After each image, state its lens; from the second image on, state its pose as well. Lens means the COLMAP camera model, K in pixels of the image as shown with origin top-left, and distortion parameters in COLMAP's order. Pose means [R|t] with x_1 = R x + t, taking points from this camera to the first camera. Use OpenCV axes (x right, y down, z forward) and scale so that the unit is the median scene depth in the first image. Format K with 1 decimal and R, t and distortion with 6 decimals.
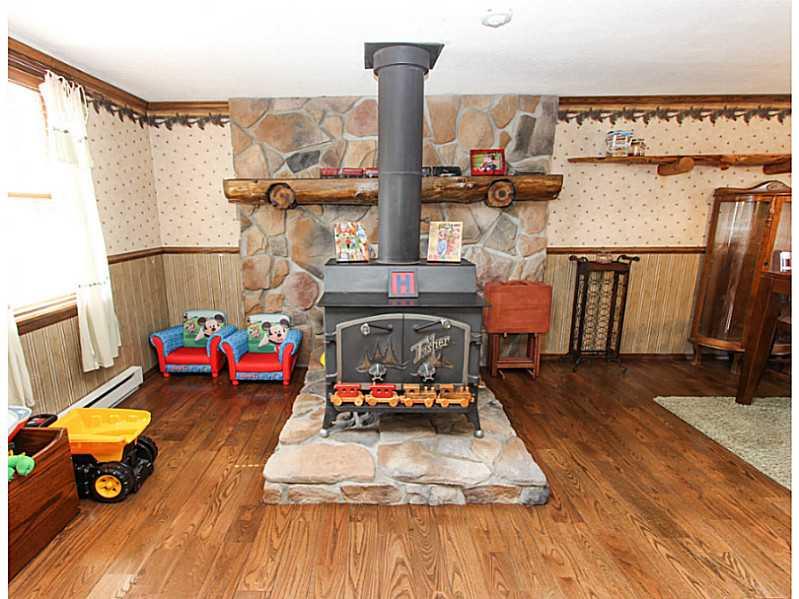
lens RADIAL K [[411.5, 0, 364.3], [0, 411.5, 300.4], [0, 0, 1]] dist [-0.003523, 0.002883]
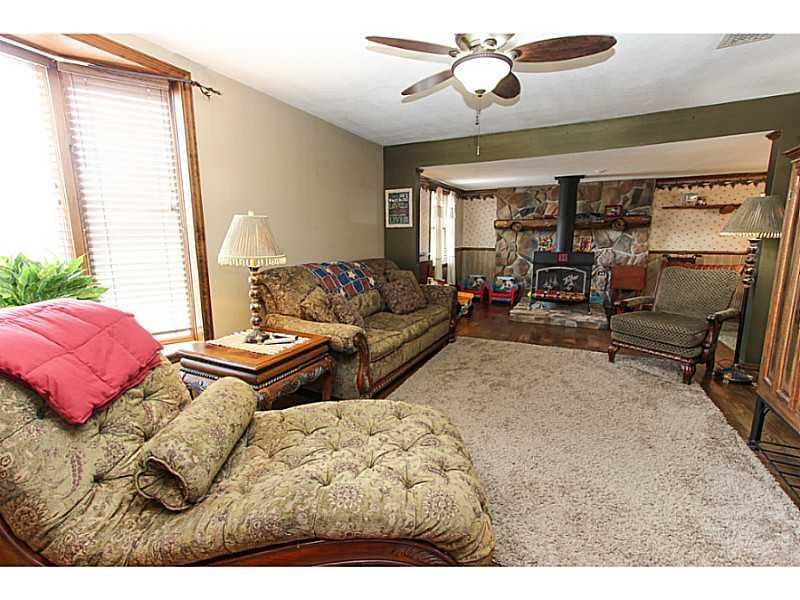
lens RADIAL K [[365.8, 0, 399.6], [0, 365.8, 297.8], [0, 0, 1]] dist [0.006758, -0.000785]
pose [[0.910418, 0.070599, -0.407622, 0.081975], [-0.086959, 0.995975, -0.021719, 0.267758], [0.404448, 0.055220, 0.912893, -1.209886]]
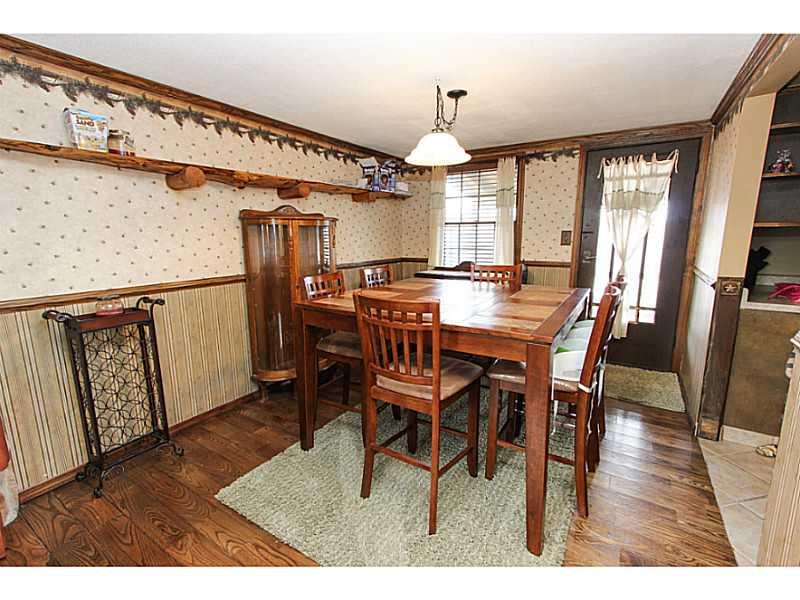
lens RADIAL K [[365.8, 0, 399.9], [0, 365.8, 298.9], [0, 0, 1]] dist [0.006758, -0.000785]
pose [[0.523623, -0.150080, 0.838627, 0.352419], [0.185542, 0.980823, 0.059678, -0.067483], [-0.831501, 0.124351, 0.541427, 0.312721]]
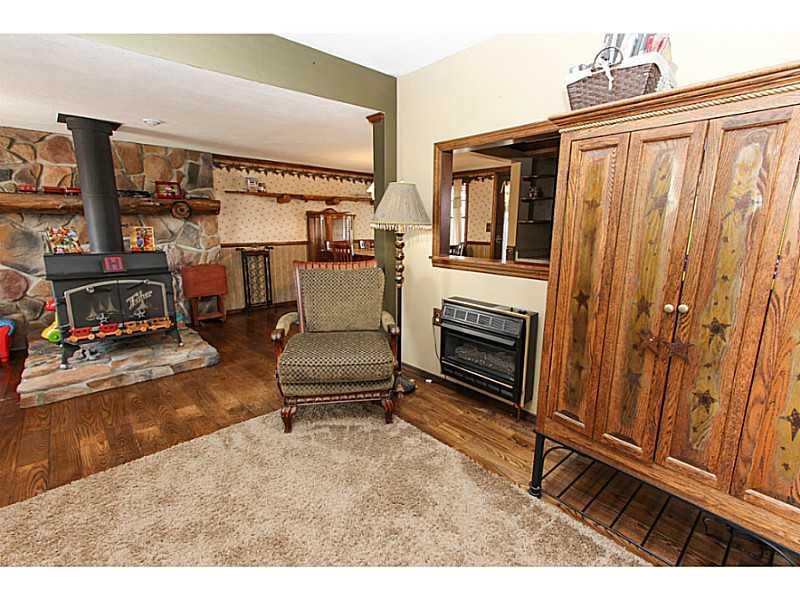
lens RADIAL K [[365.8, 0, 398.1], [0, 365.8, 294.4], [0, 0, 1]] dist [0.006758, -0.000785]
pose [[0.723720, -0.121711, 0.679276, -0.066176], [0.135378, 0.990238, 0.033193, 0.127681], [-0.676685, 0.067937, 0.733132, -0.573637]]
